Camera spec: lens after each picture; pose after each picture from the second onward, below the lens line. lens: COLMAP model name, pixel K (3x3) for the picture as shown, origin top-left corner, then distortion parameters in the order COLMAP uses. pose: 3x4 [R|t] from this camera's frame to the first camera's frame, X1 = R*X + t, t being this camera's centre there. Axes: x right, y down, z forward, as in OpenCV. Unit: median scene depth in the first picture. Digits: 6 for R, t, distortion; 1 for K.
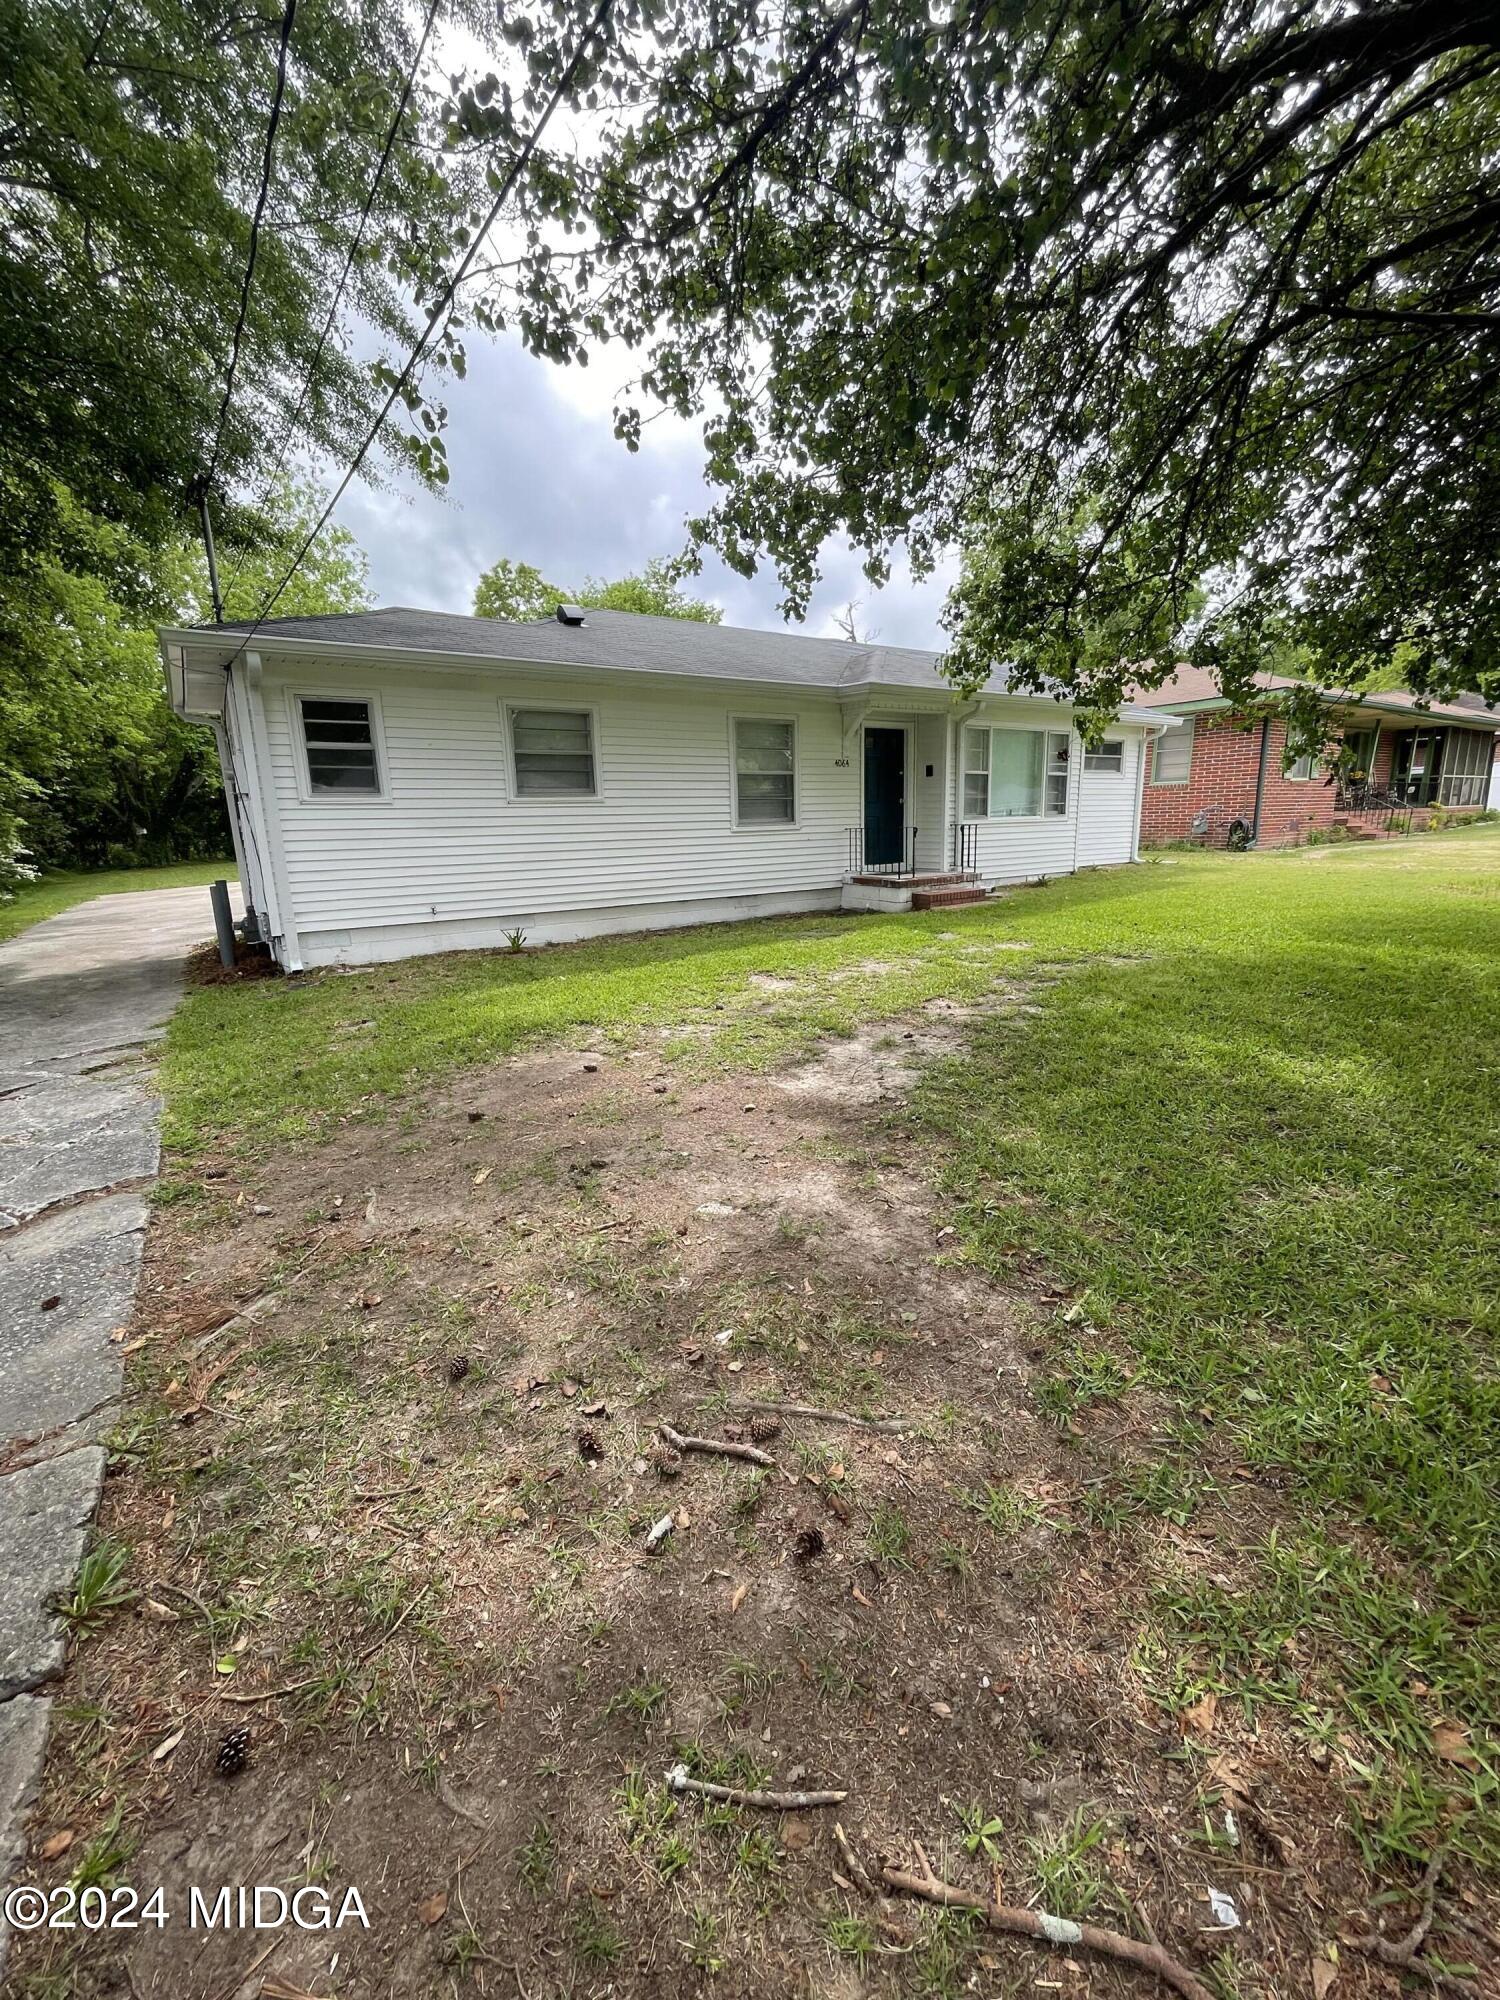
lens RADIAL K [[806.1, 0, 754.9], [0, 806.1, 1004.2], [0, 0, 1]] dist [-0.003095, -0.000810]
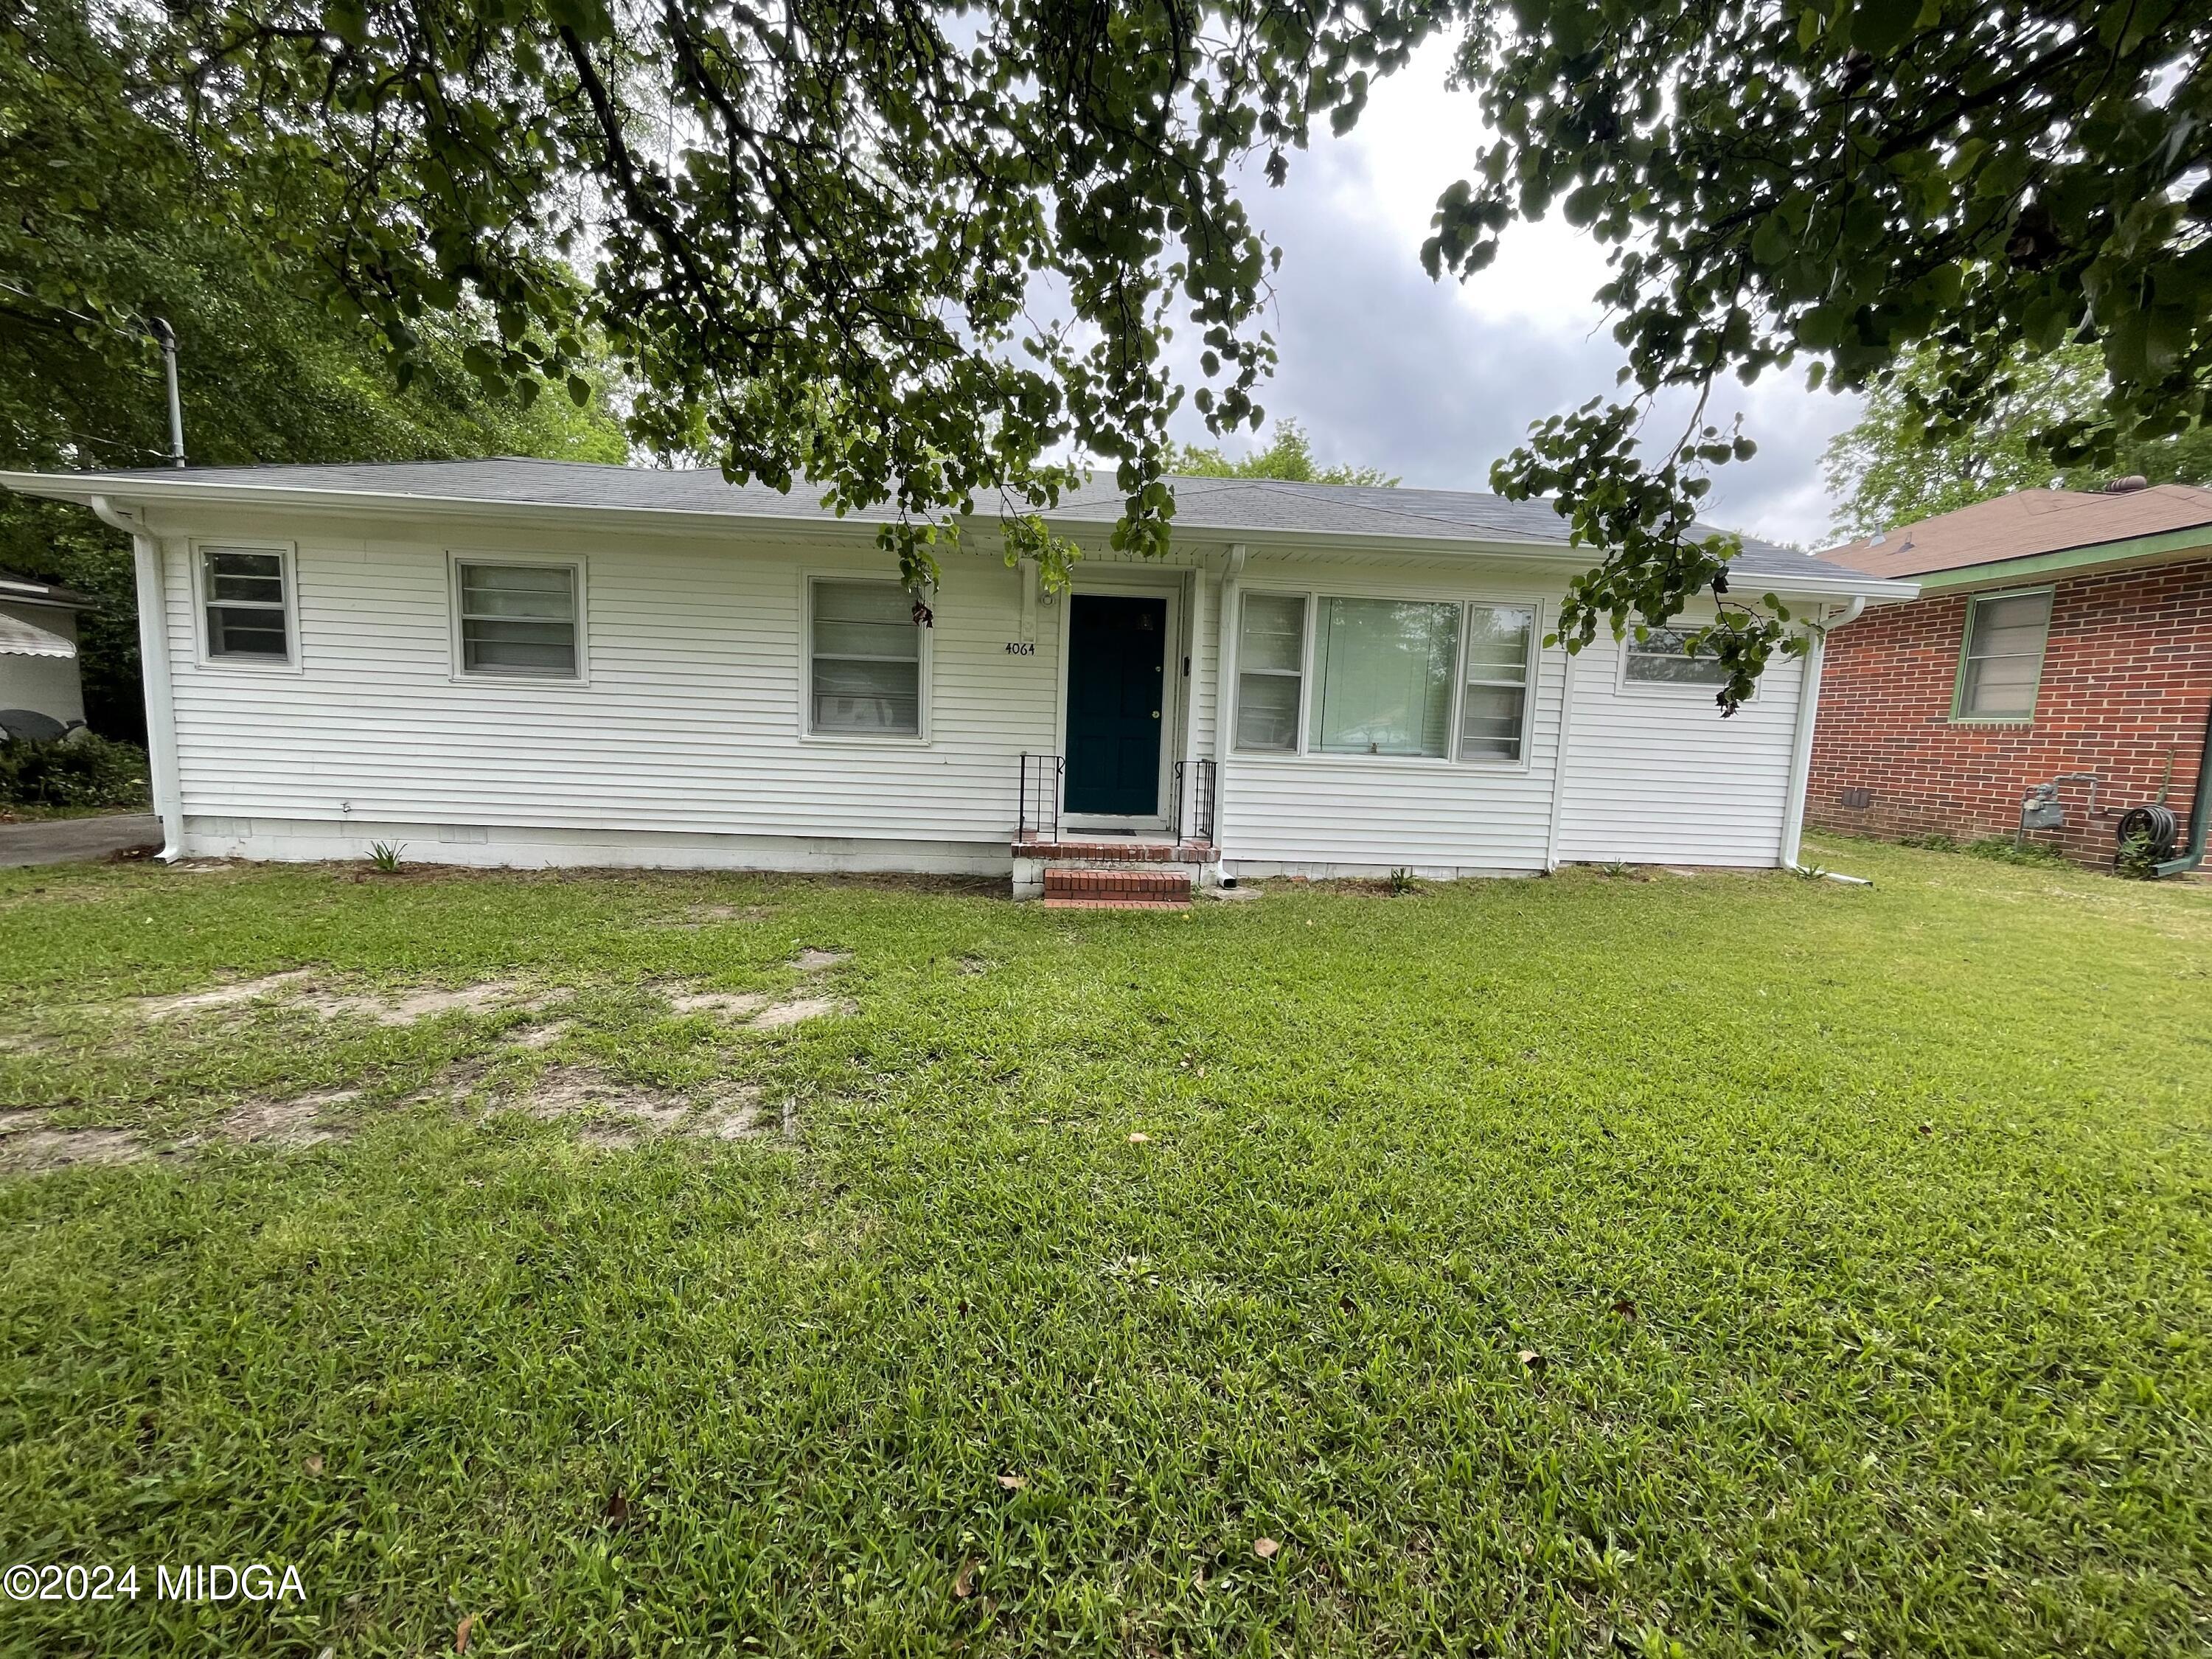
lens RADIAL K [[891.5, 0, 1104.7], [0, 891.5, 822.1], [0, 0, 1]] dist [-0.003095, -0.000810]
pose [[0.862453, 0.110540, -0.493919, 0.566975], [-0.173299, 0.981368, -0.082973, -0.131372], [0.475545, 0.157156, 0.865540, 0.492326]]
